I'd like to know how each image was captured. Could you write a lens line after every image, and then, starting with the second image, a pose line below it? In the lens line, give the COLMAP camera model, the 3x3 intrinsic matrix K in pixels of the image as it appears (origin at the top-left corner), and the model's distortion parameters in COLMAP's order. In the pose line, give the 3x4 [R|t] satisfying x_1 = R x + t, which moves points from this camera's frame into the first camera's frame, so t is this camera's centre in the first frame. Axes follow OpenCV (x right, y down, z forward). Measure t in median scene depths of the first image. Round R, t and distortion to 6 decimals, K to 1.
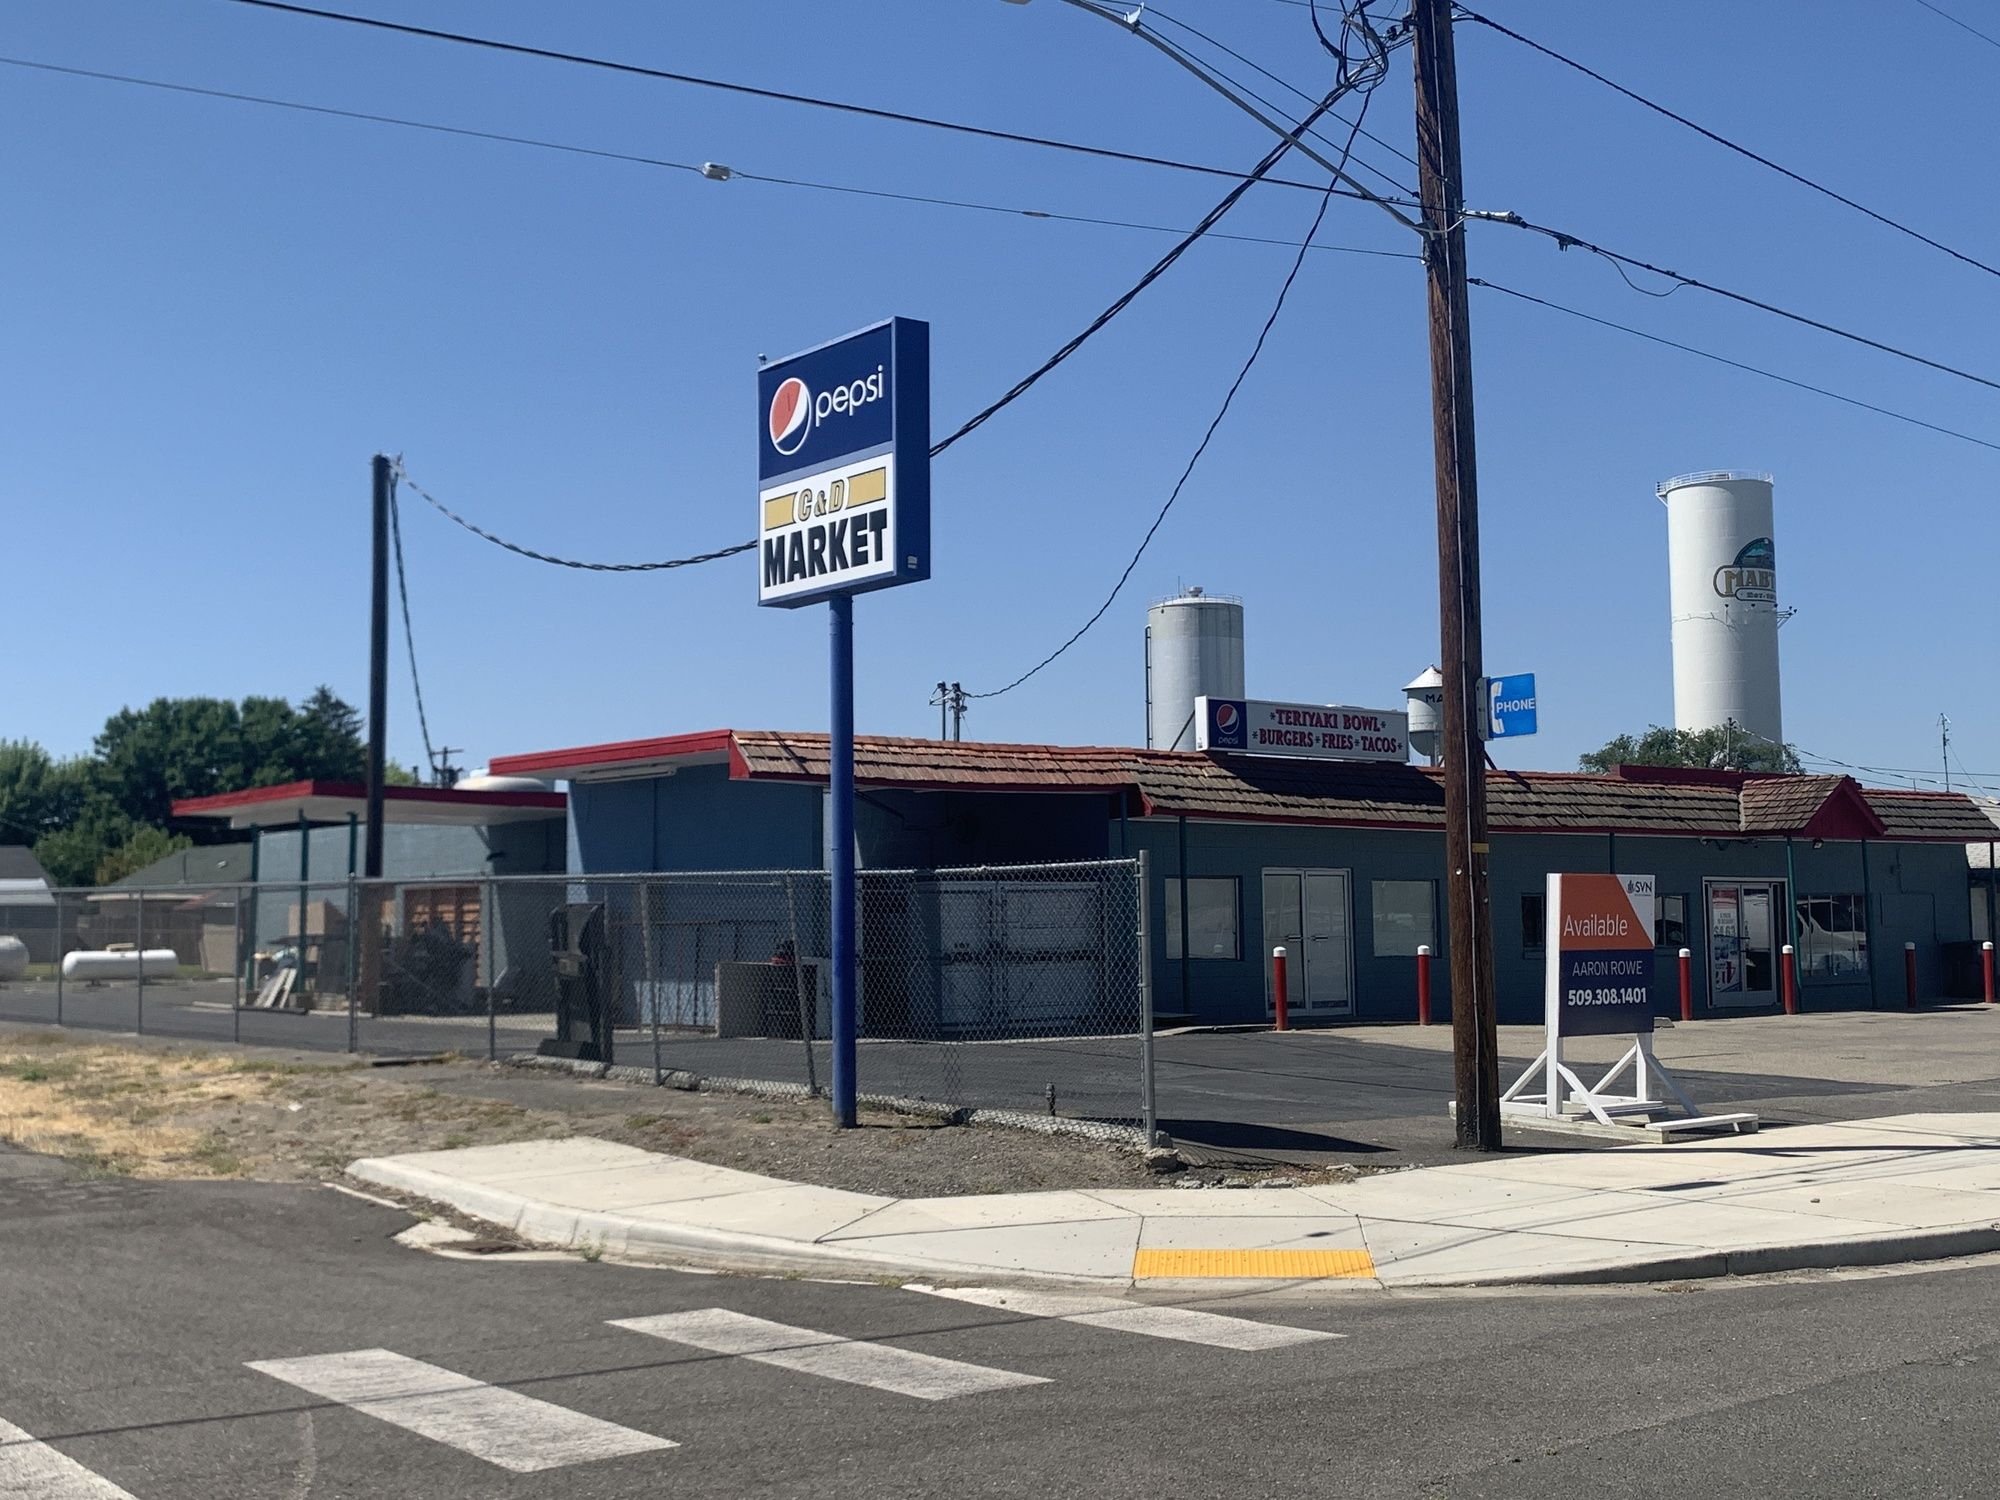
lens RADIAL K [[2270.4, 0, 1000.0], [0, 2270.4, 750.0], [0, 0, 1]] dist [0.012480, 0.003344]
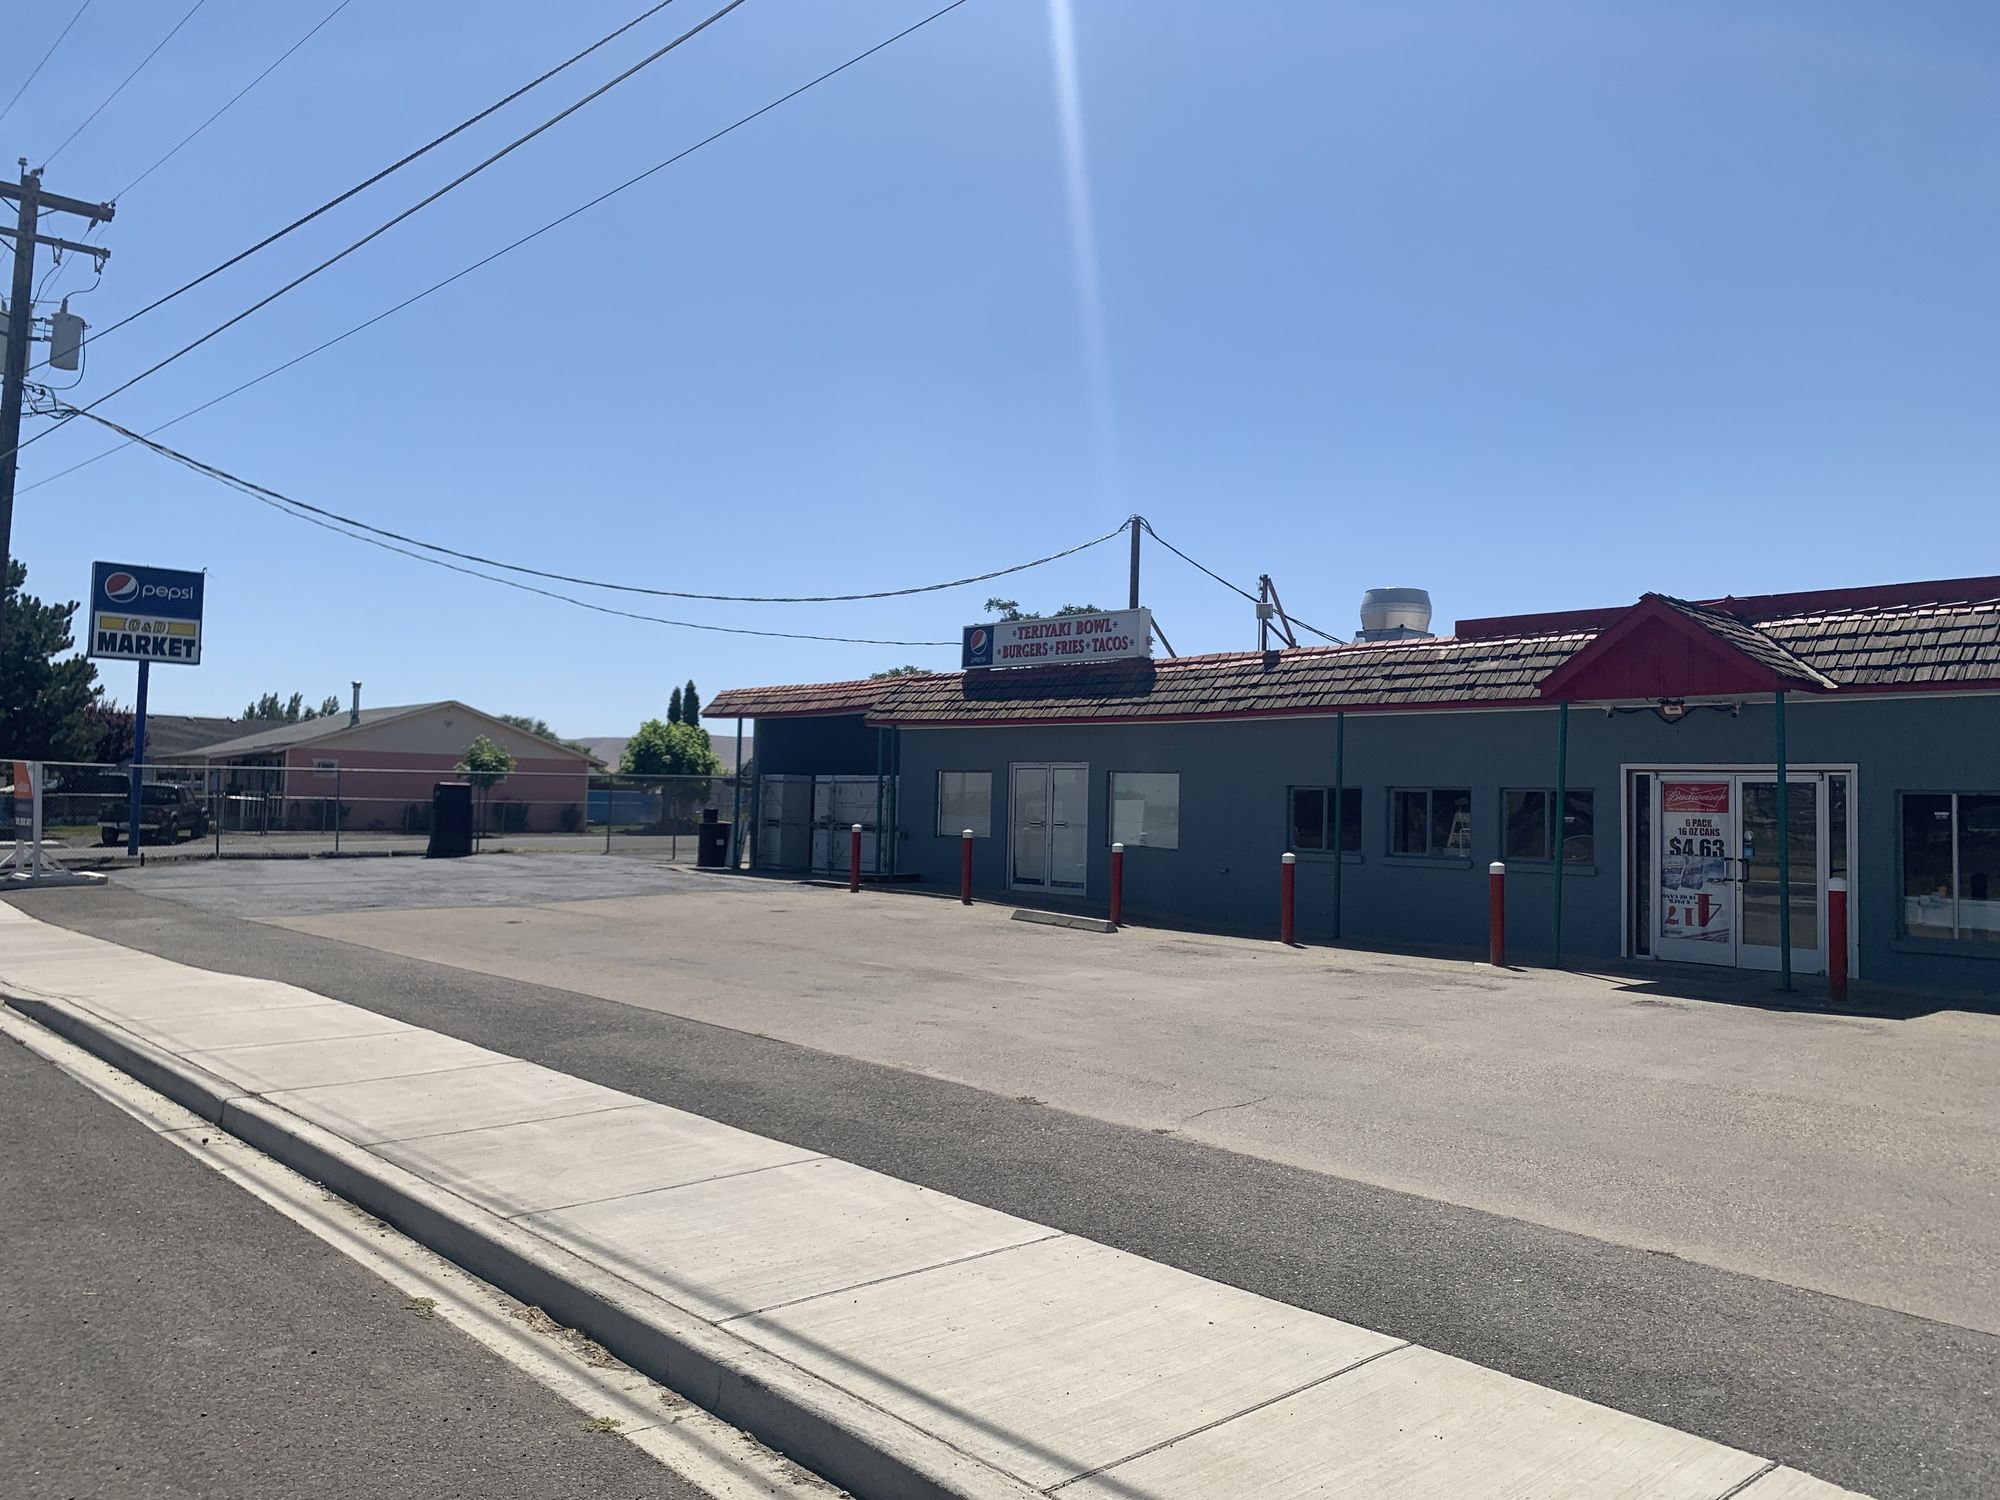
lens RADIAL K [[1557.8, 0, 1000.0], [0, 1557.8, 750.0], [0, 0, 1]] dist [0.148740, -0.318401]
pose [[0.068815, -0.028771, -0.997214, 0.884225], [0.048761, 0.998486, -0.025443, 0.062640], [0.996437, -0.046874, 0.070113, 0.896689]]
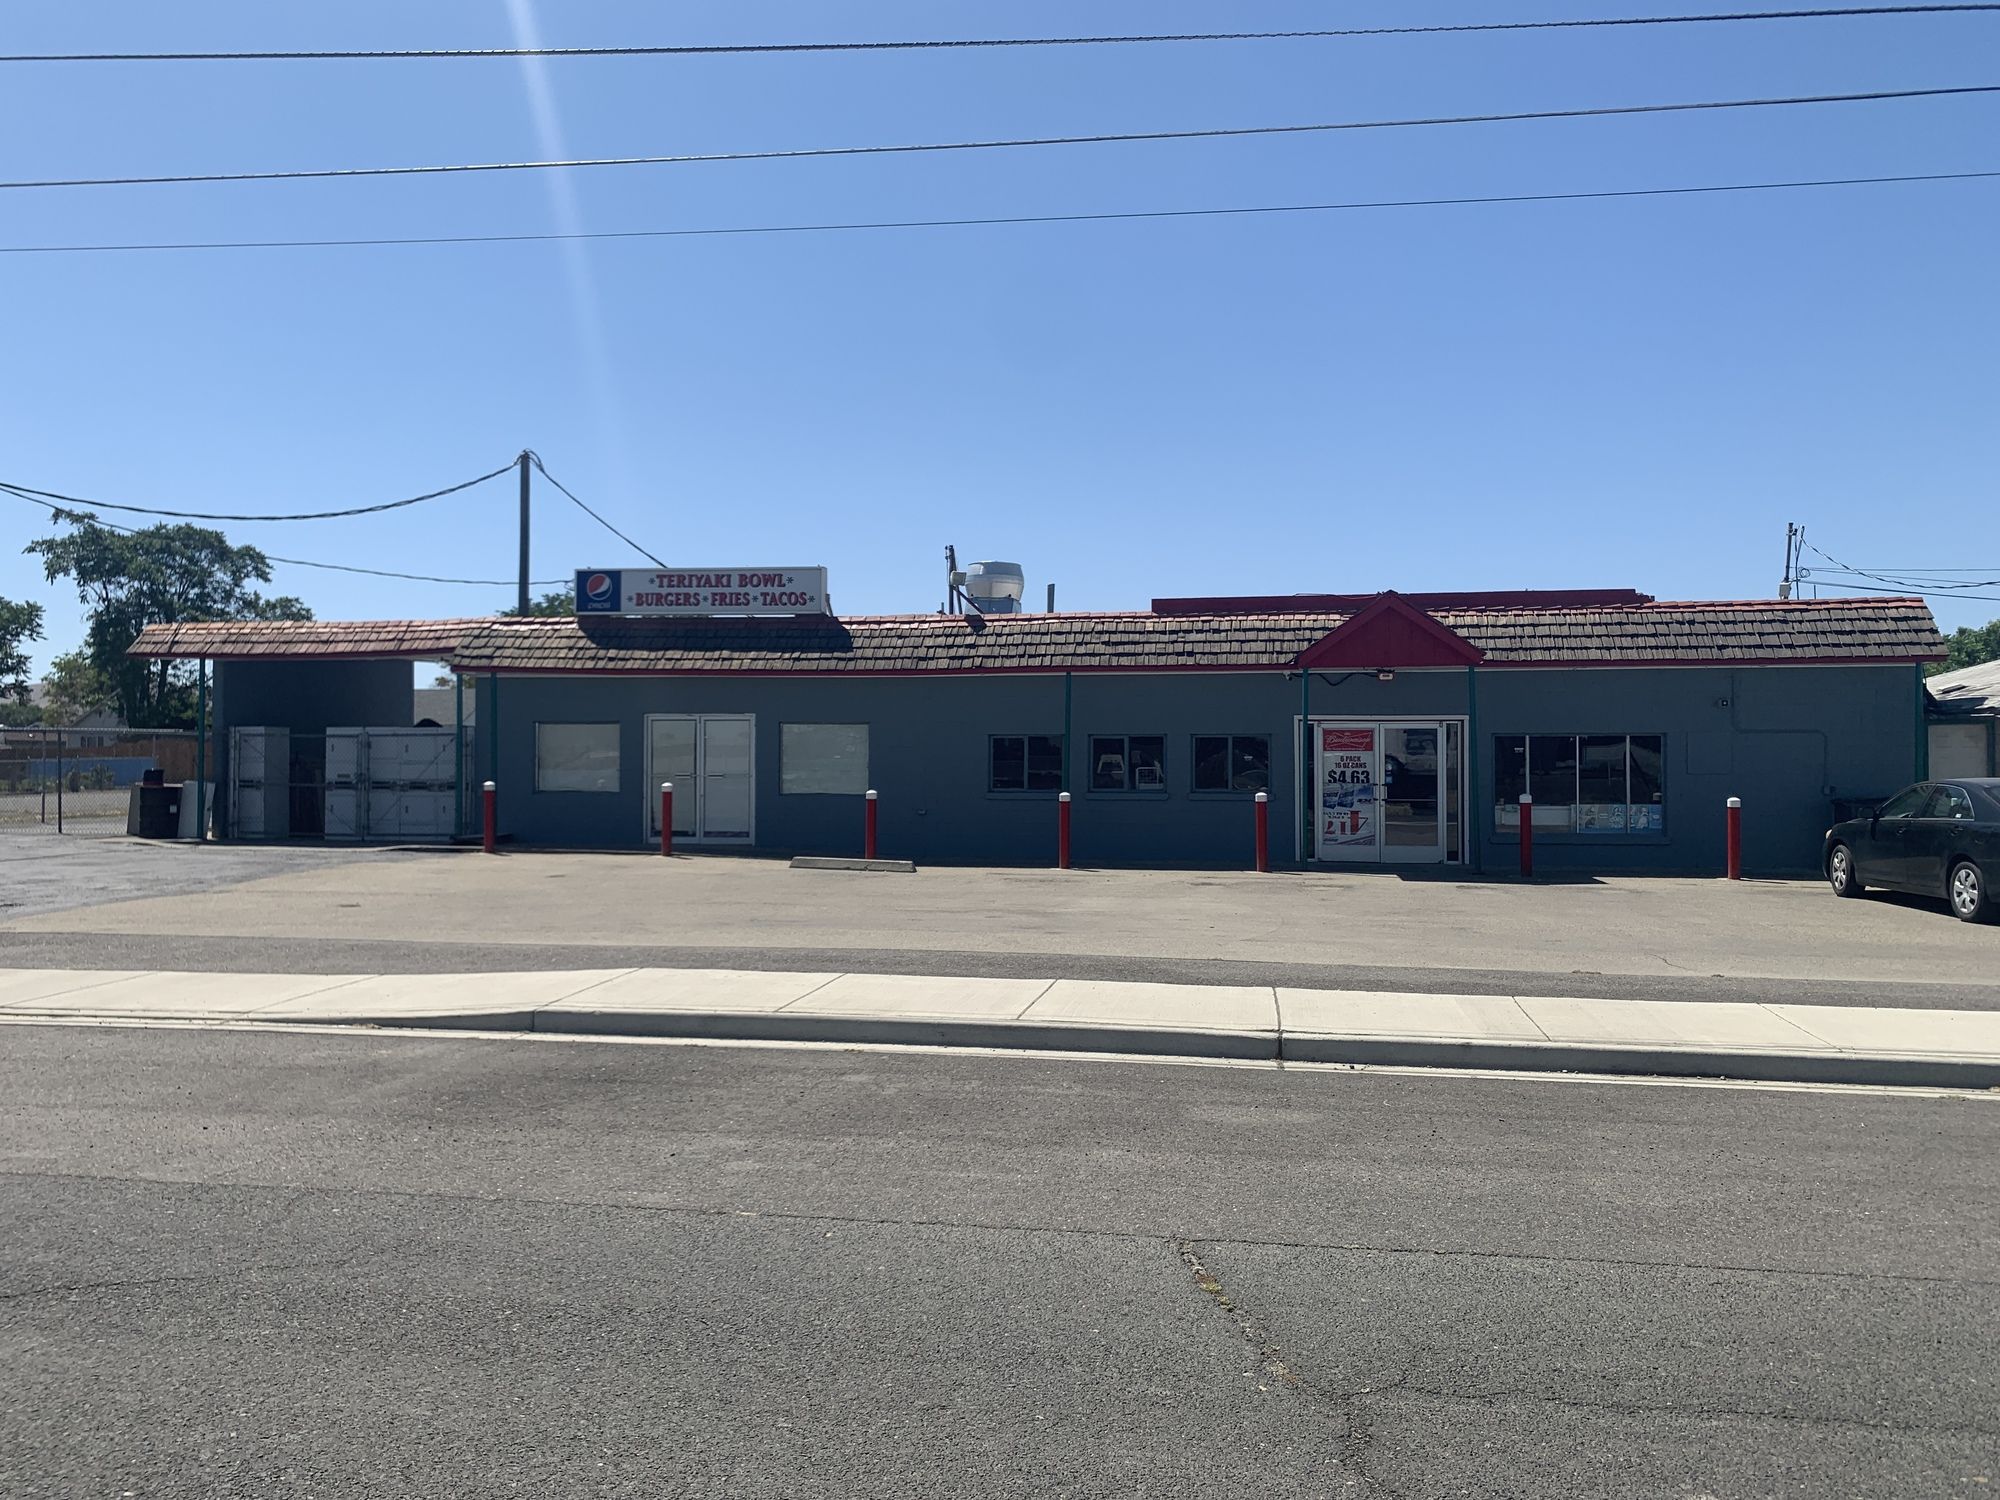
lens RADIAL K [[1557.8, 0, 1000.0], [0, 1557.8, 750.0], [0, 0, 1]] dist [0.148740, -0.318401]
pose [[0.680420, 0.001822, -0.732820, 0.785998], [0.048270, 0.997714, 0.047299, 0.039316], [0.731231, -0.067556, 0.678777, 0.563260]]
